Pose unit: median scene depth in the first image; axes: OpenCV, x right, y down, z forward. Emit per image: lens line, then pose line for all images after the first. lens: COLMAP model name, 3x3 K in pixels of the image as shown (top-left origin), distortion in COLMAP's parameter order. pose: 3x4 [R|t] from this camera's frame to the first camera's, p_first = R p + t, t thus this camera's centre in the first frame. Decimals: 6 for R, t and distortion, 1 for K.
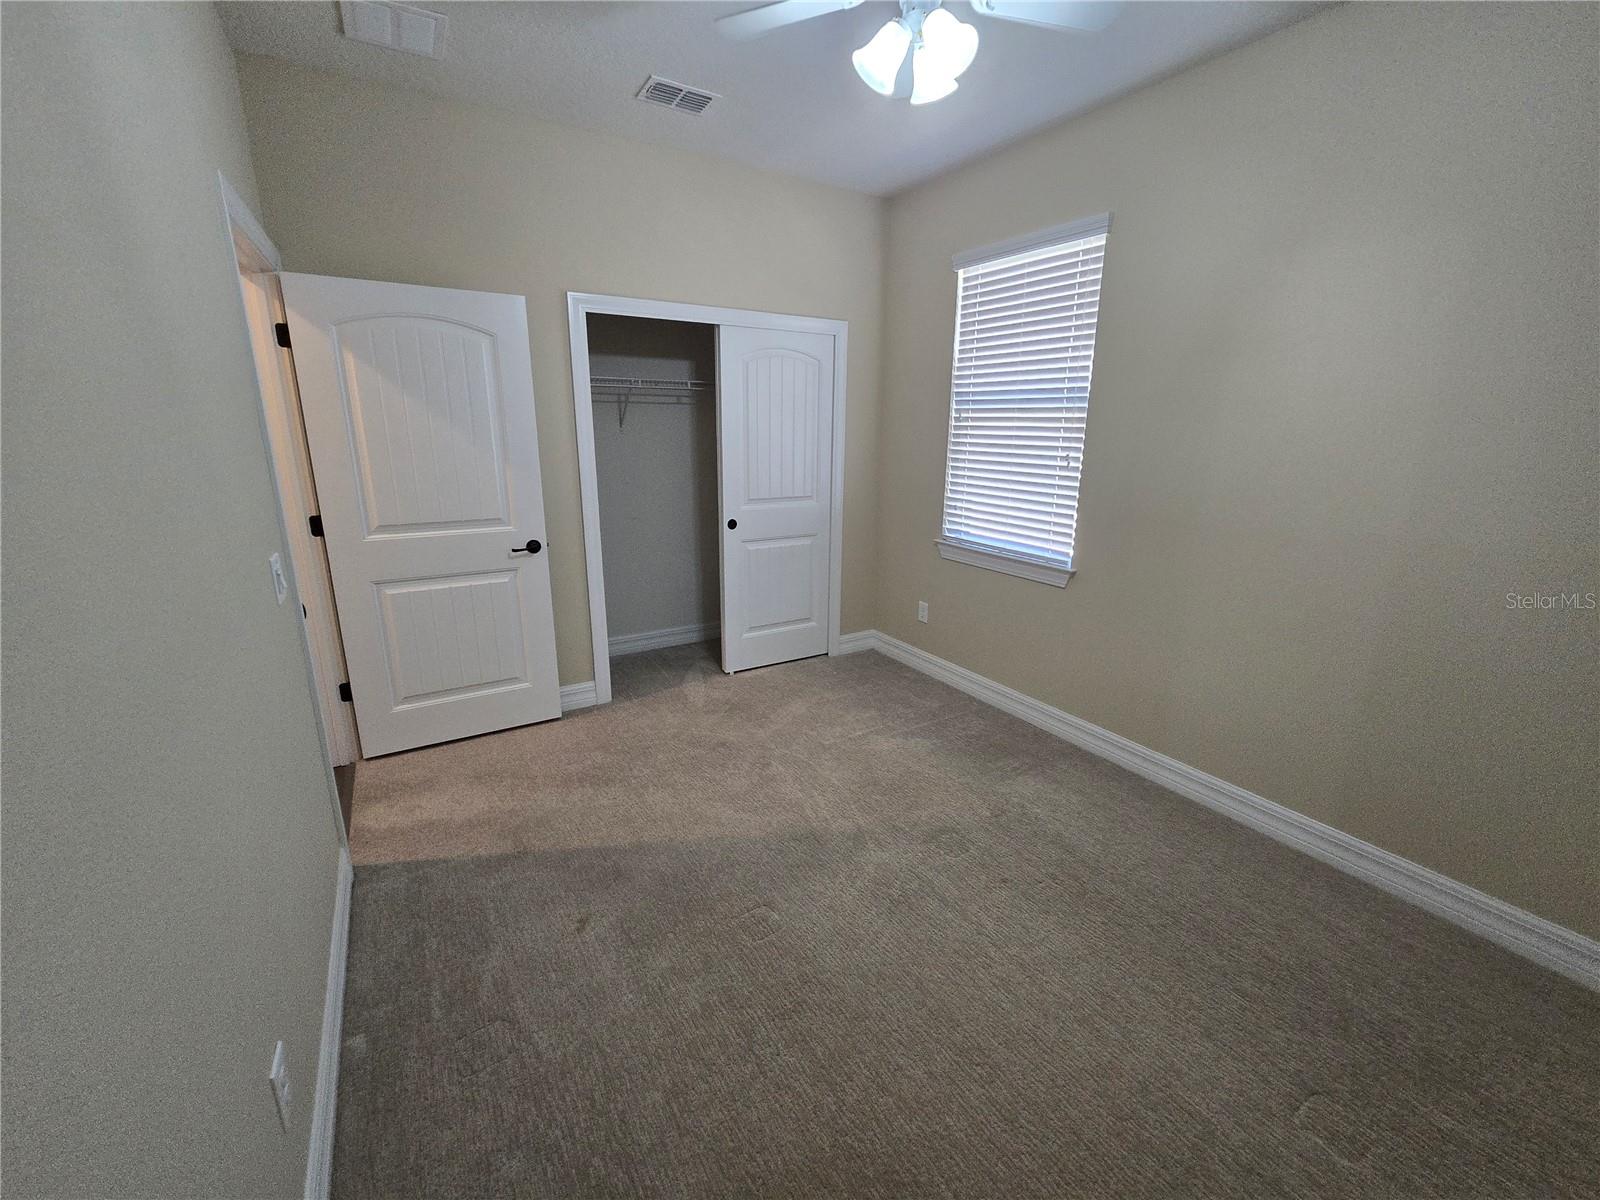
lens RADIAL K [[658.6, 0, 795.1], [0, 658.6, 605.0], [0, 0, 1]] dist [-0.006917, 0.002450]
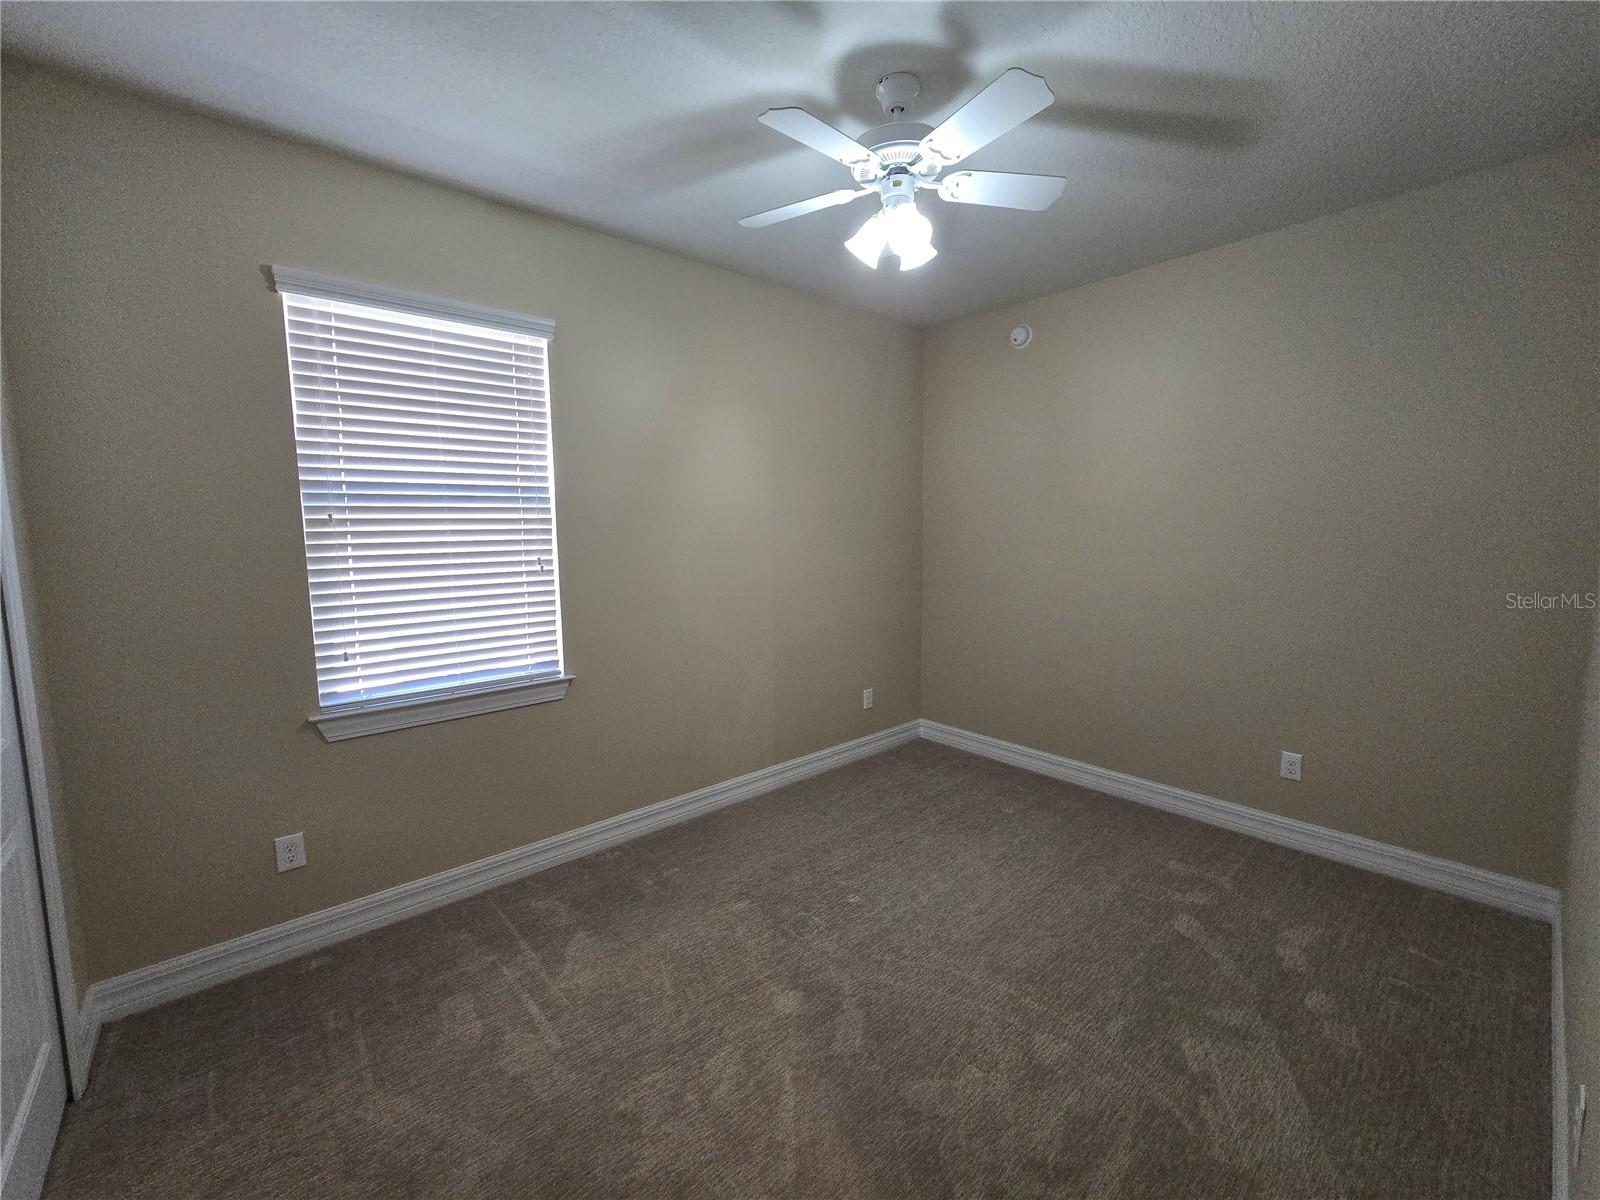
lens RADIAL K [[658.6, 0, 789.9], [0, 658.6, 588.4], [0, 0, 1]] dist [-0.006917, 0.002450]
pose [[-0.163618, -0.115379, 0.979754, -0.481594], [0.267126, 0.950855, 0.156585, -0.213559], [-0.949670, 0.287338, -0.124756, 0.712154]]
